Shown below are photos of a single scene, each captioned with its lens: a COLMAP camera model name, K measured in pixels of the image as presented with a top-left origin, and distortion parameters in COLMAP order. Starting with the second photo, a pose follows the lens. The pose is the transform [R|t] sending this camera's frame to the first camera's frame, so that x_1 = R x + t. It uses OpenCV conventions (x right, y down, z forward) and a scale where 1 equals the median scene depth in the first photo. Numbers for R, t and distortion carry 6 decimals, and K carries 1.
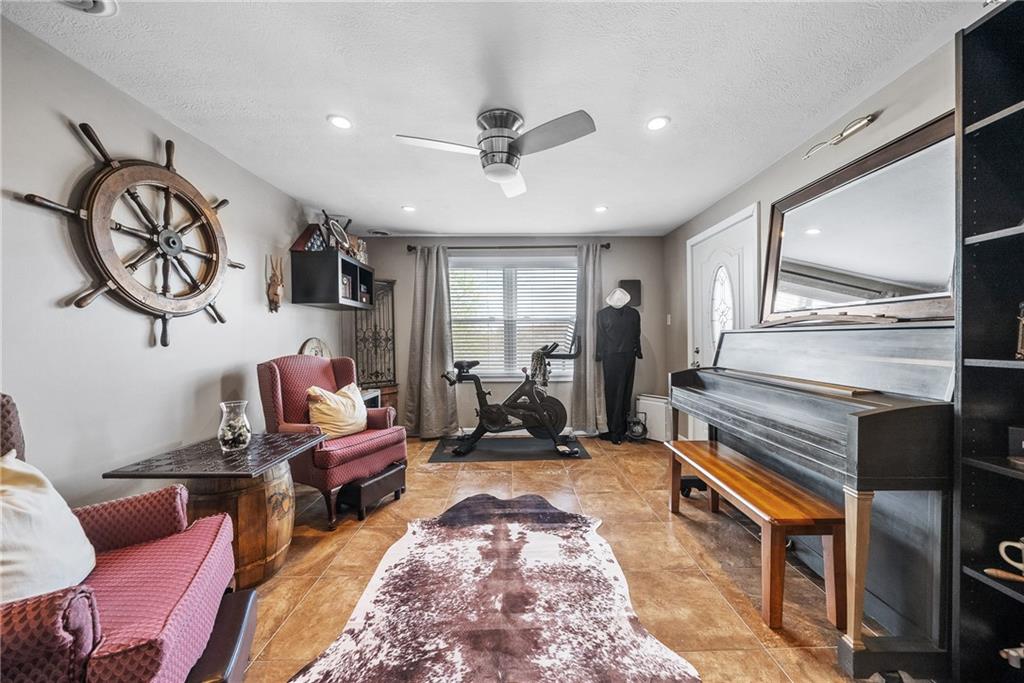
lens RADIAL K [[374.8, 0, 516.5], [0, 374.8, 341.1], [0, 0, 1]] dist [0.000381, 0.000064]
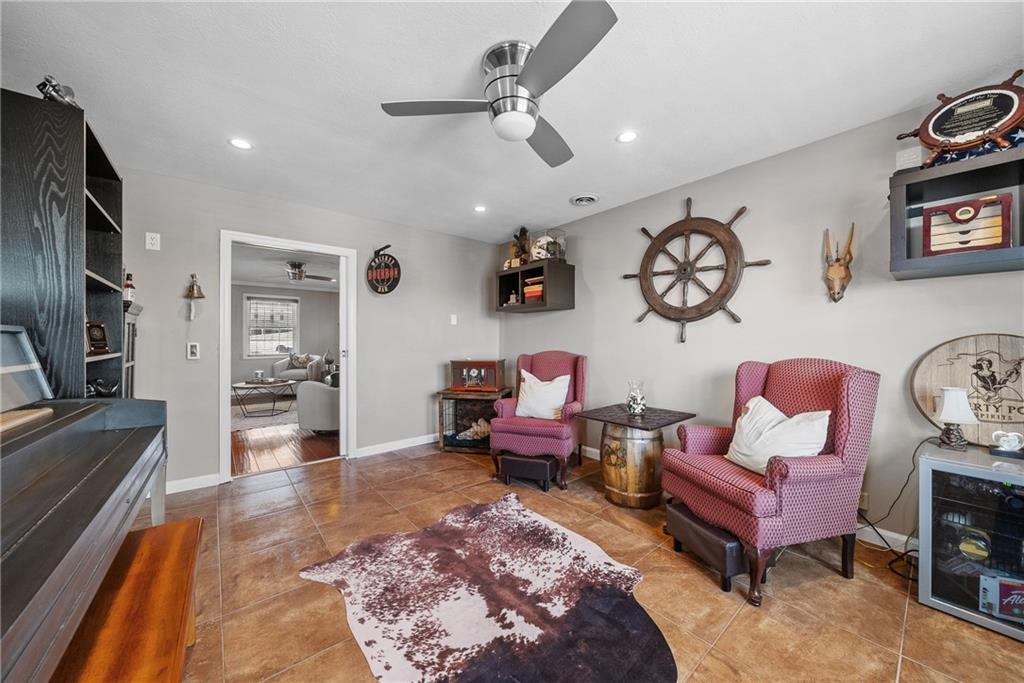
lens RADIAL K [[353.9, 0, 515.9], [0, 353.9, 341.5], [0, 0, 1]] dist [-0.000378, -0.000047]
pose [[-0.772718, 0.014481, -0.634584, 0.498811], [0.004169, 0.999834, 0.017739, -0.018951], [0.634736, 0.011061, -0.772650, 1.851086]]
